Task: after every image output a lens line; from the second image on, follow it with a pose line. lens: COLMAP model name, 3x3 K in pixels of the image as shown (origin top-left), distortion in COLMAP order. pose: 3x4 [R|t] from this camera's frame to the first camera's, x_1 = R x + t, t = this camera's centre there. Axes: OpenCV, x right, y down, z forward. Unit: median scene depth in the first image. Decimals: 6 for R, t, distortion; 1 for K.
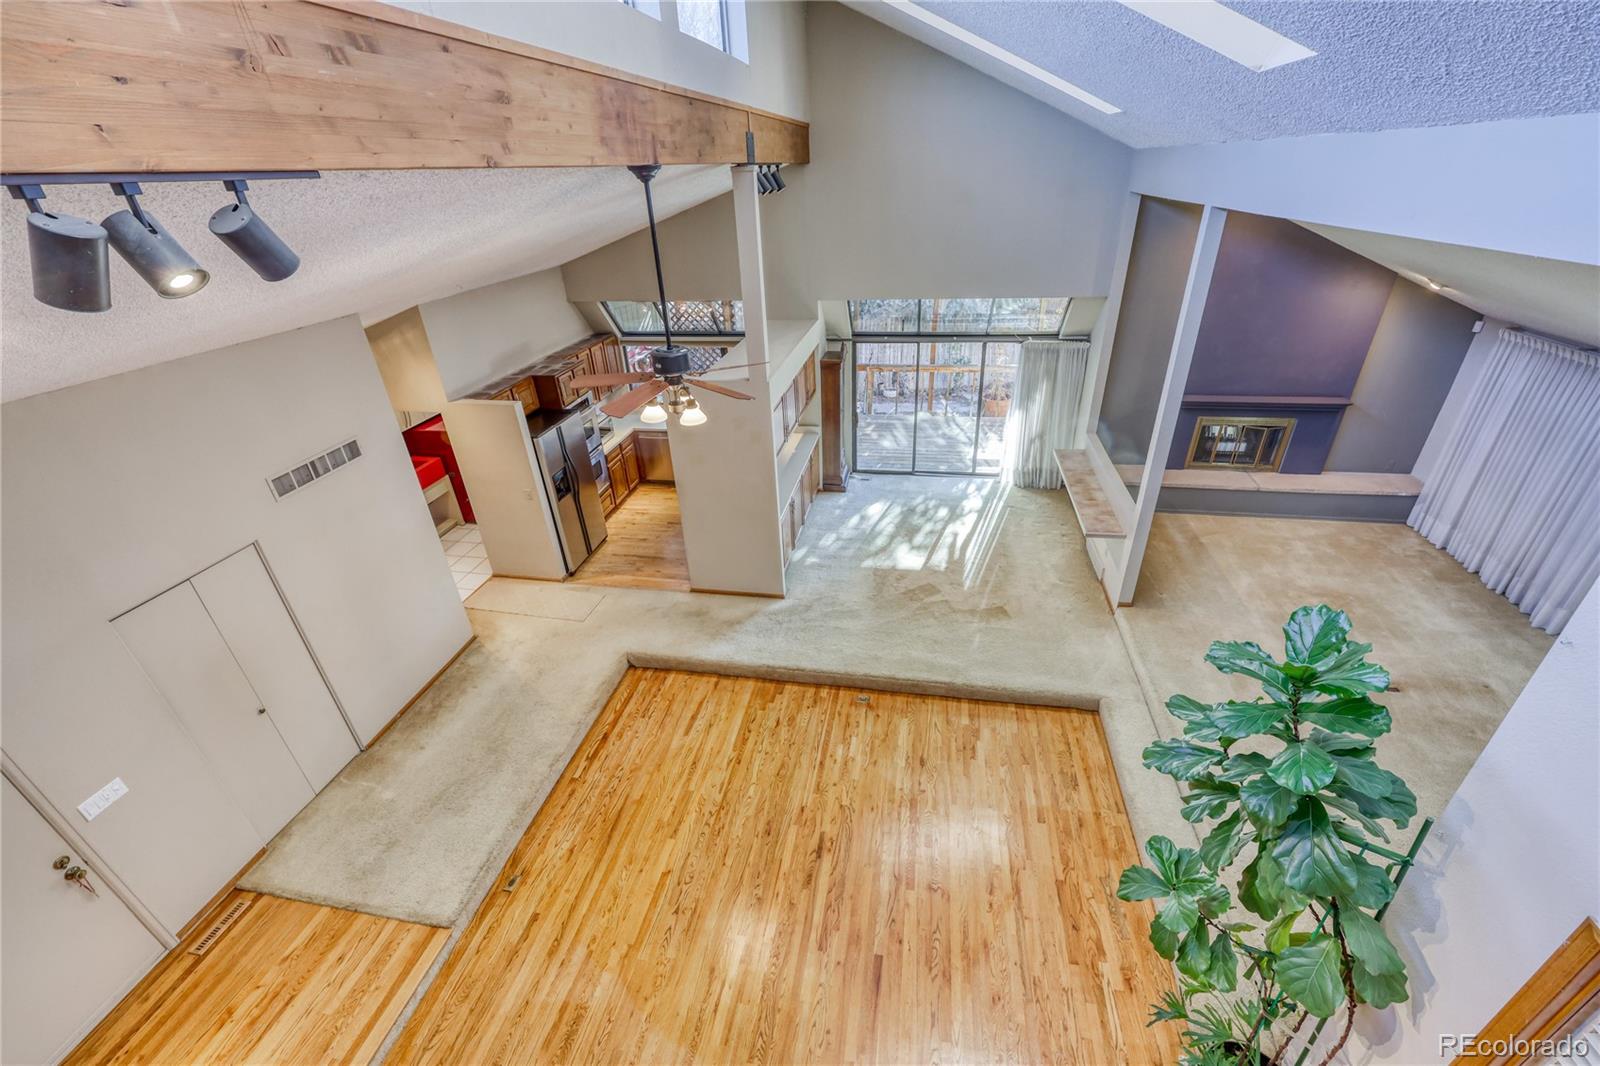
lens RADIAL K [[646.6, 0, 801.5], [0, 646.6, 530.4], [0, 0, 1]] dist [-0.004354, 0.000035]
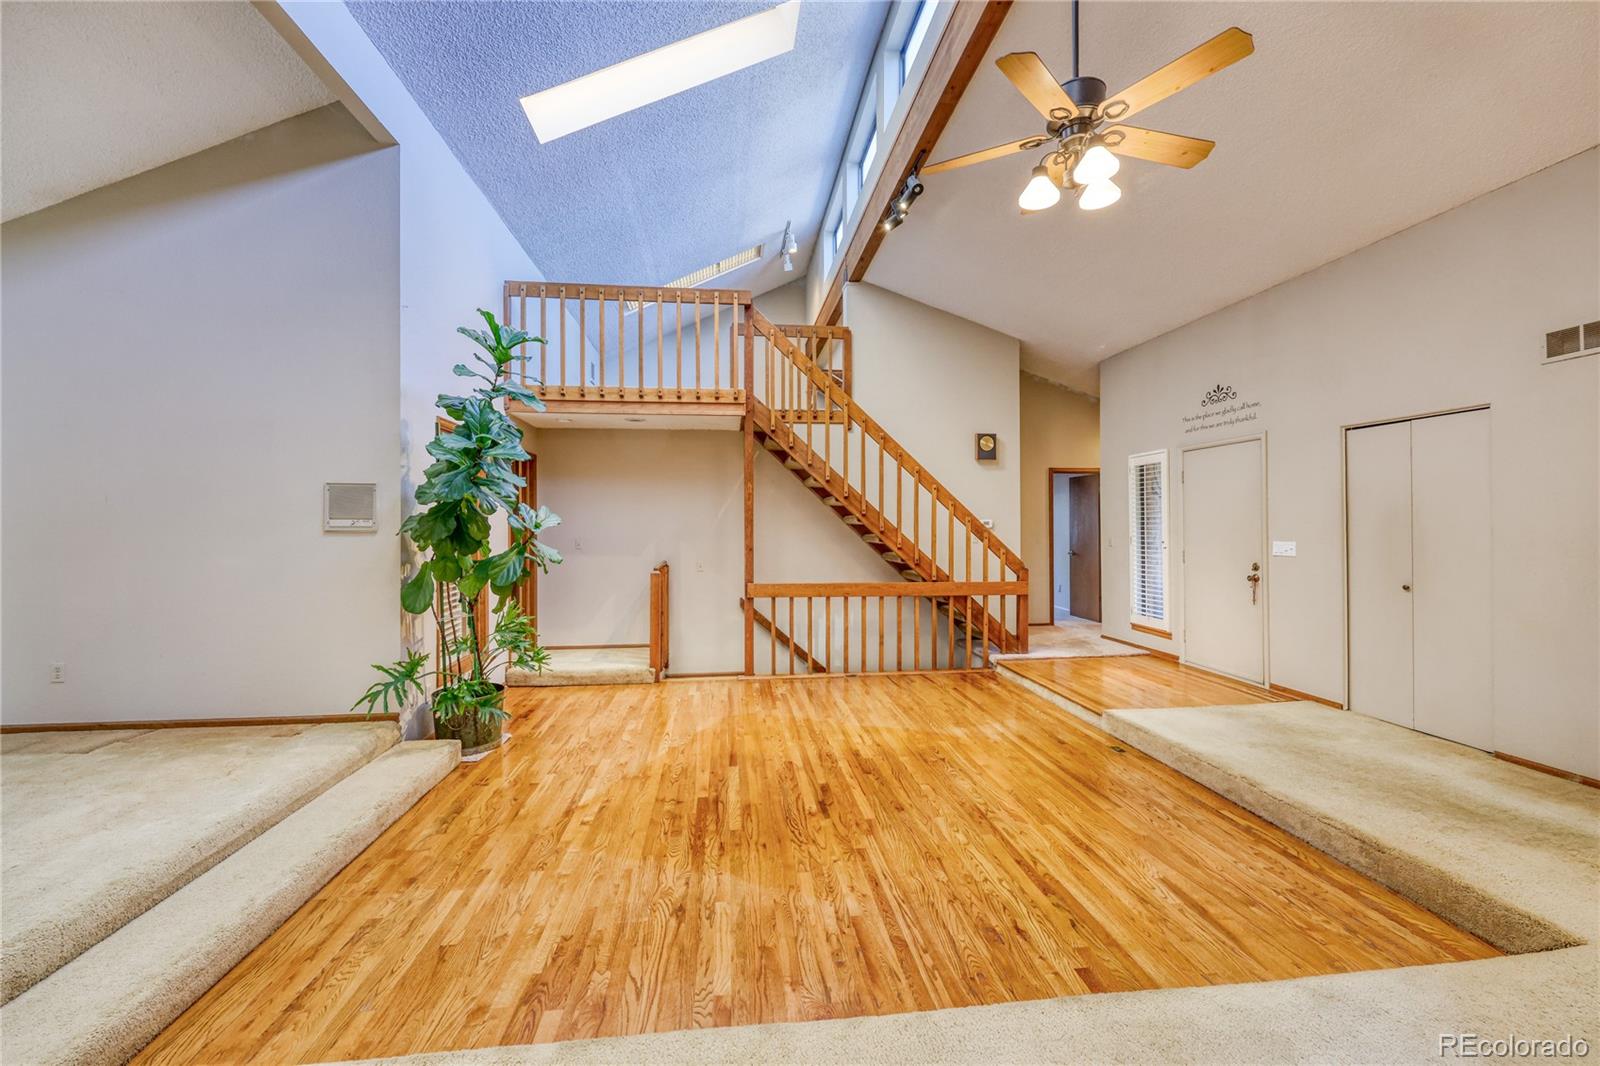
lens RADIAL K [[646.6, 0, 798.5], [0, 646.6, 528.6], [0, 0, 1]] dist [-0.004354, 0.000035]
pose [[-0.954924, 0.047116, -0.293087, 0.265197], [-0.104392, 0.870958, 0.480140, -0.147301], [0.277889, 0.489093, -0.826780, 1.480692]]
